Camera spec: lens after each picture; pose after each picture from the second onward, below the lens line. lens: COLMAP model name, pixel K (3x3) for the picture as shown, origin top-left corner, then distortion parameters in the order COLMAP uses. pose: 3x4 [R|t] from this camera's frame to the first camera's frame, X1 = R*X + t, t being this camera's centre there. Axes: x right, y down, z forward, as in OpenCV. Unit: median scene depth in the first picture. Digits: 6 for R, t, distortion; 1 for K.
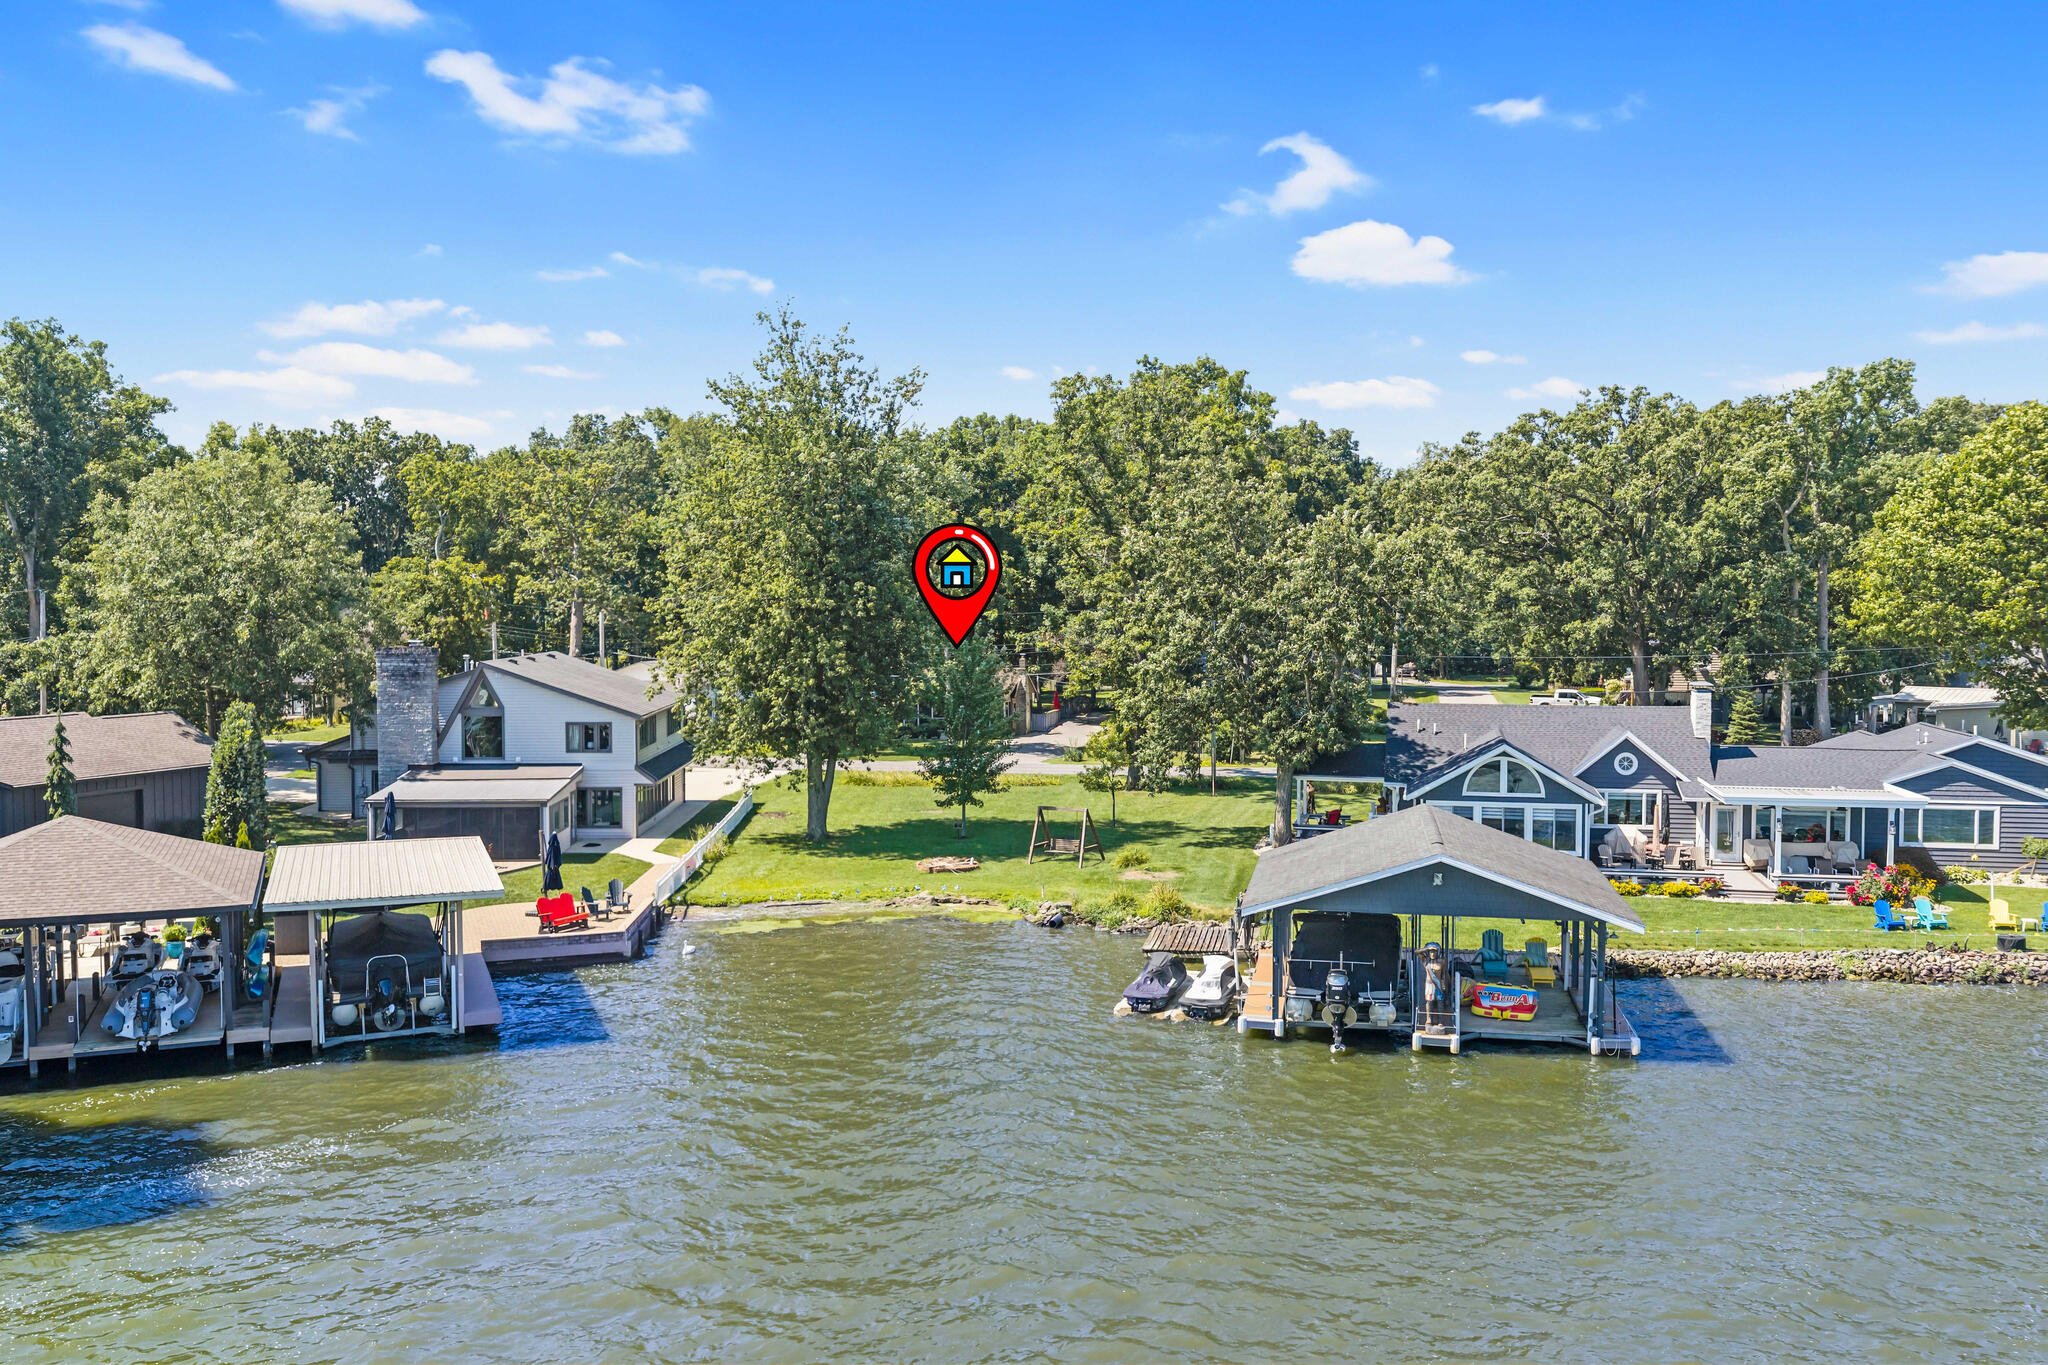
lens RADIAL K [[1679.4, 0, 1027.6], [0, 1679.4, 718.4], [0, 0, 1]] dist [0.019178, -0.033936]
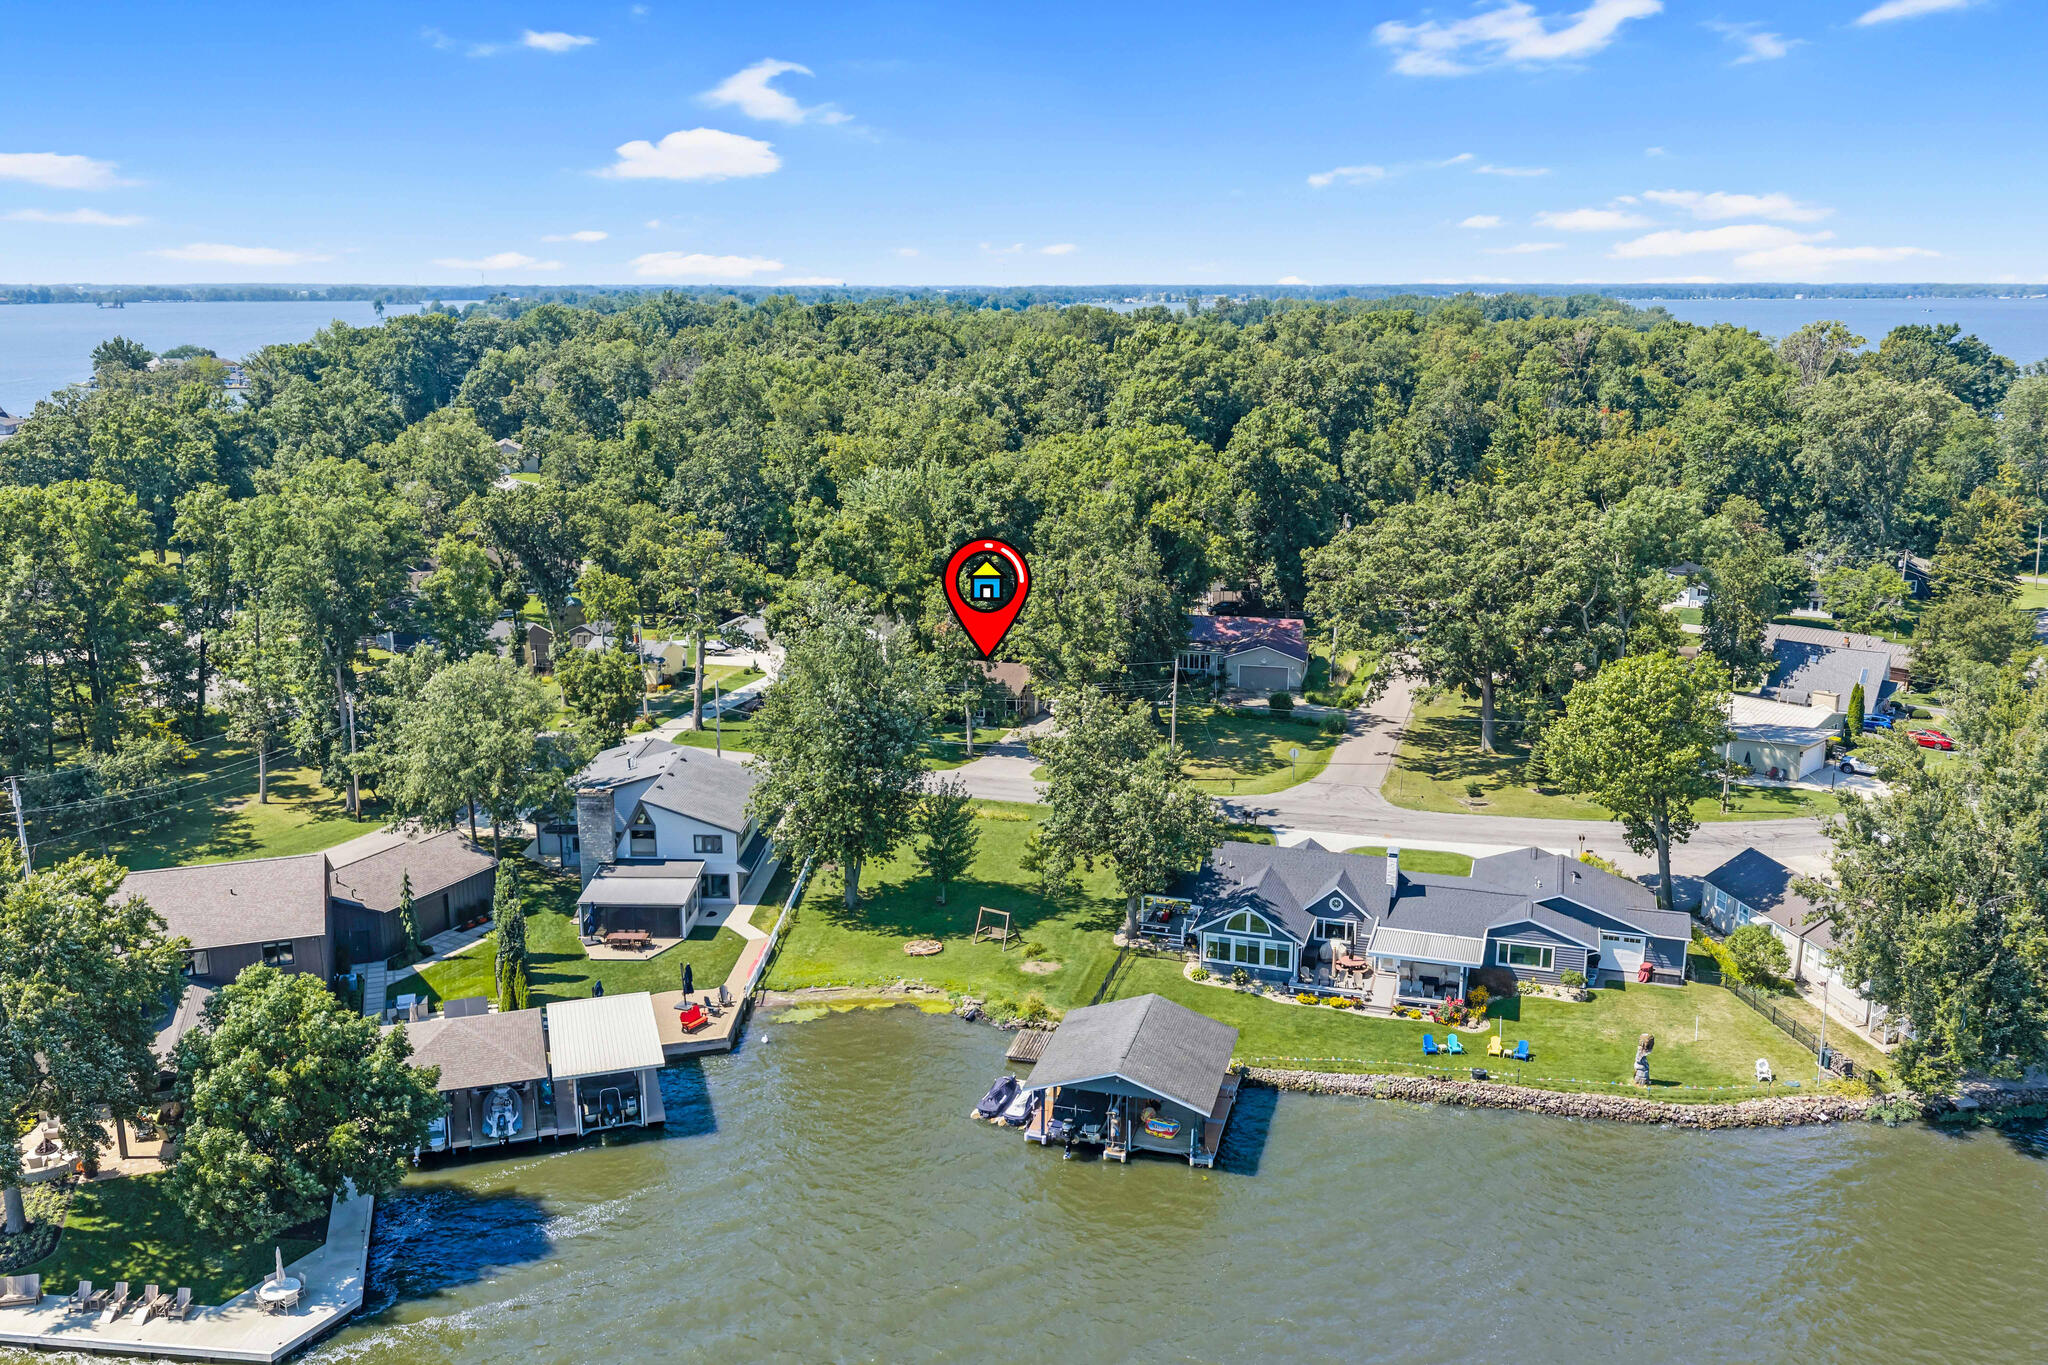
lens RADIAL K [[1679.4, 0, 1027.6], [0, 1679.4, 718.4], [0, 0, 1]] dist [0.019178, -0.033936]
pose [[0.996960, 0.019155, -0.075529, 0.214547], [-0.004732, 0.982407, 0.186691, -0.542364], [0.077777, -0.185766, 0.979511, -0.694362]]
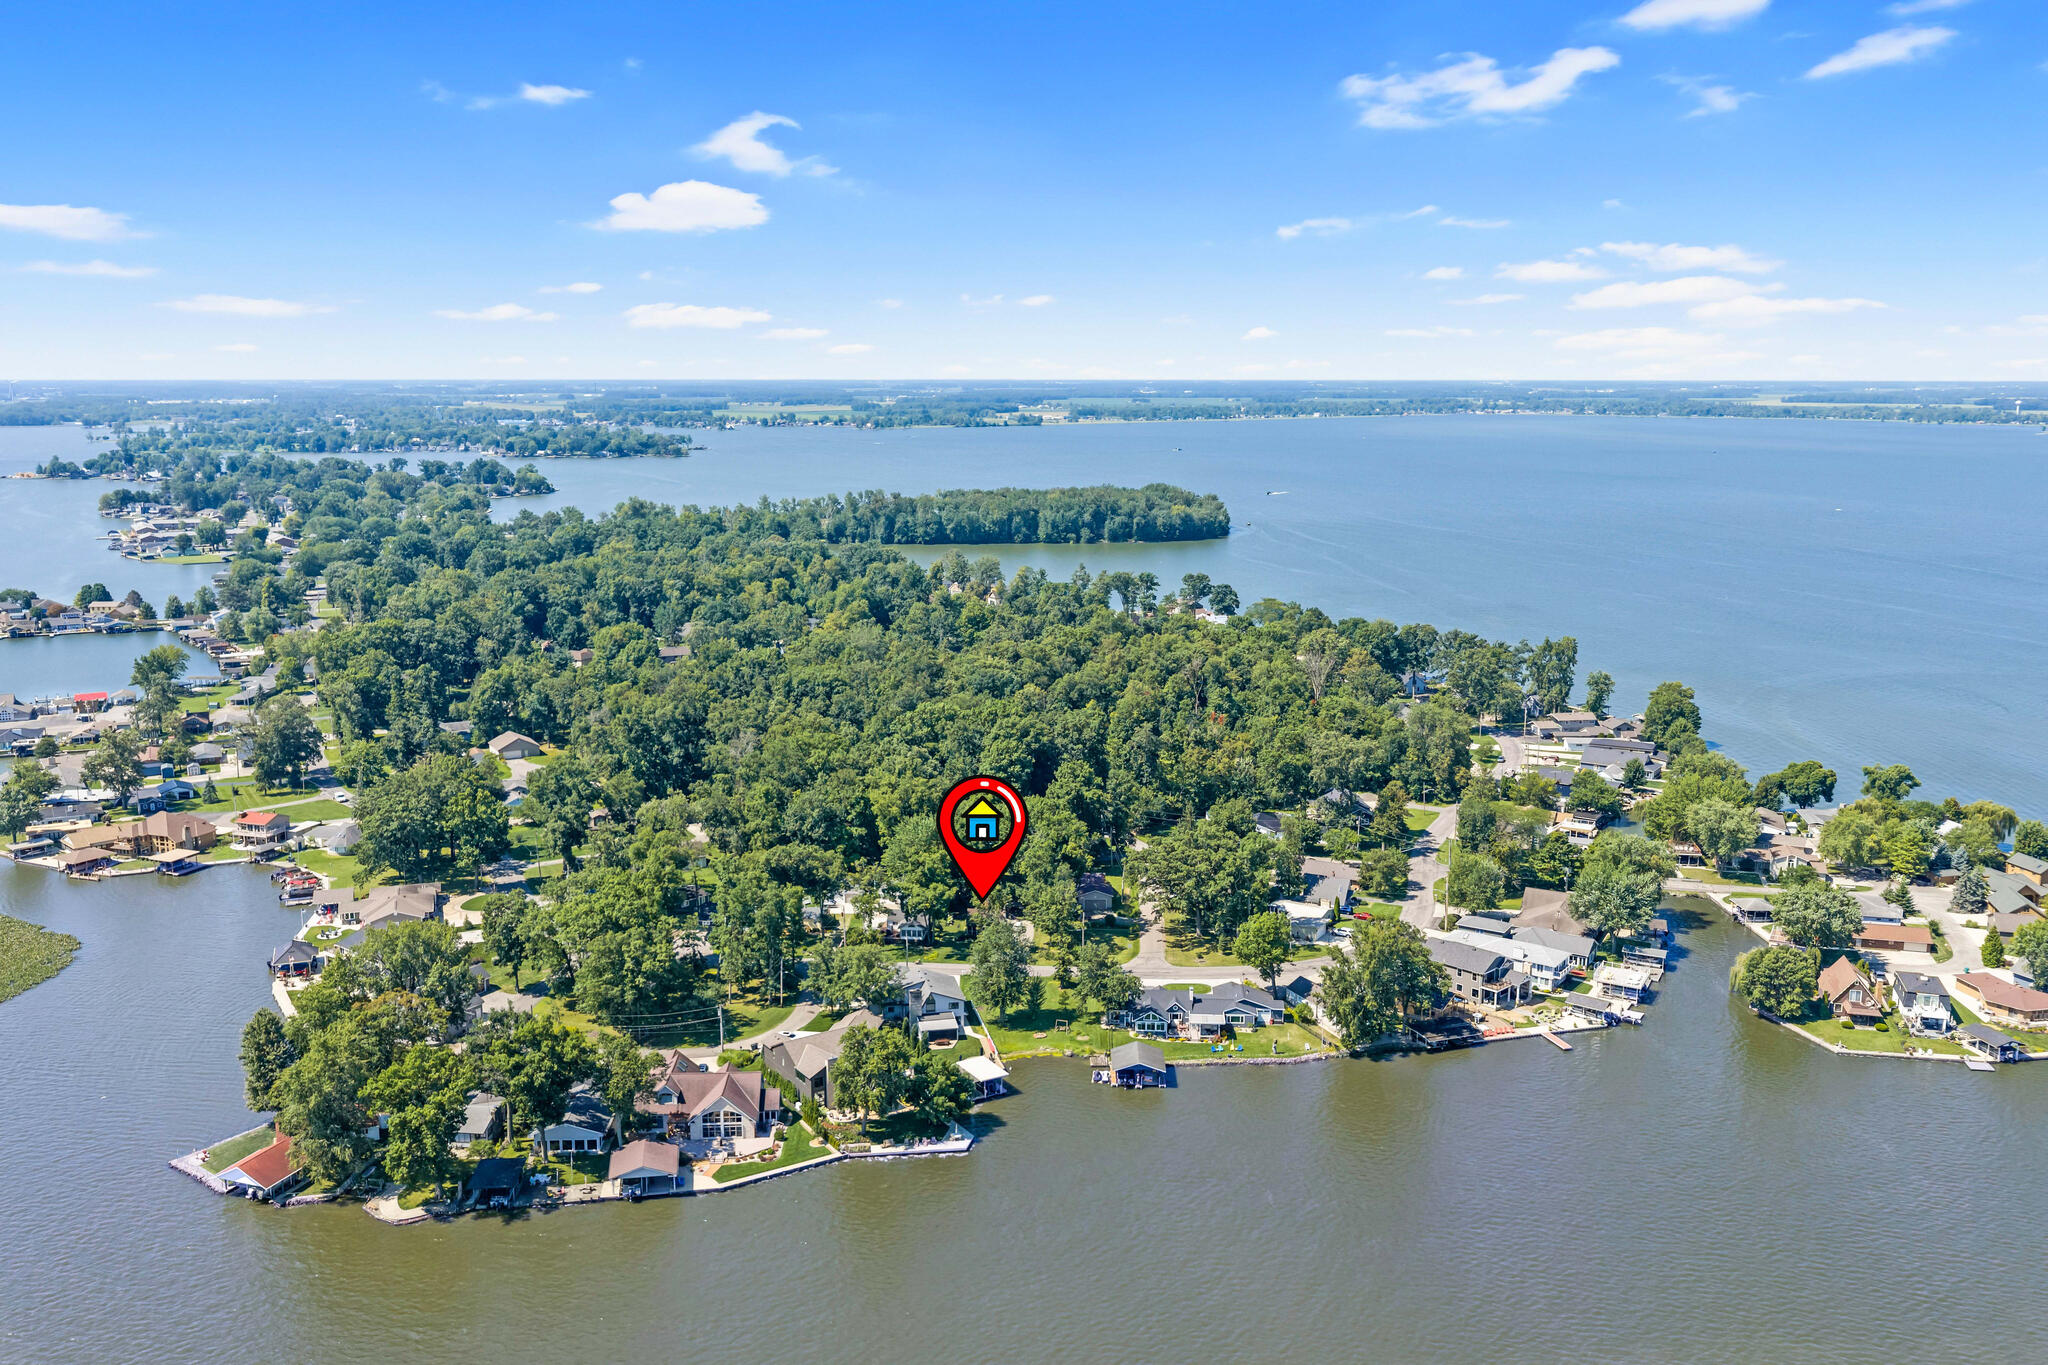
lens RADIAL K [[1690.2, 0, 1024.0], [0, 1690.2, 682.5], [0, 0, 1]] dist [0.030390, -0.056887]
pose [[0.985447, -0.030002, 0.167312, -1.081788], [0.010299, 0.993030, 0.117408, -1.835729], [-0.169669, -0.113976, 0.978888, -4.481753]]
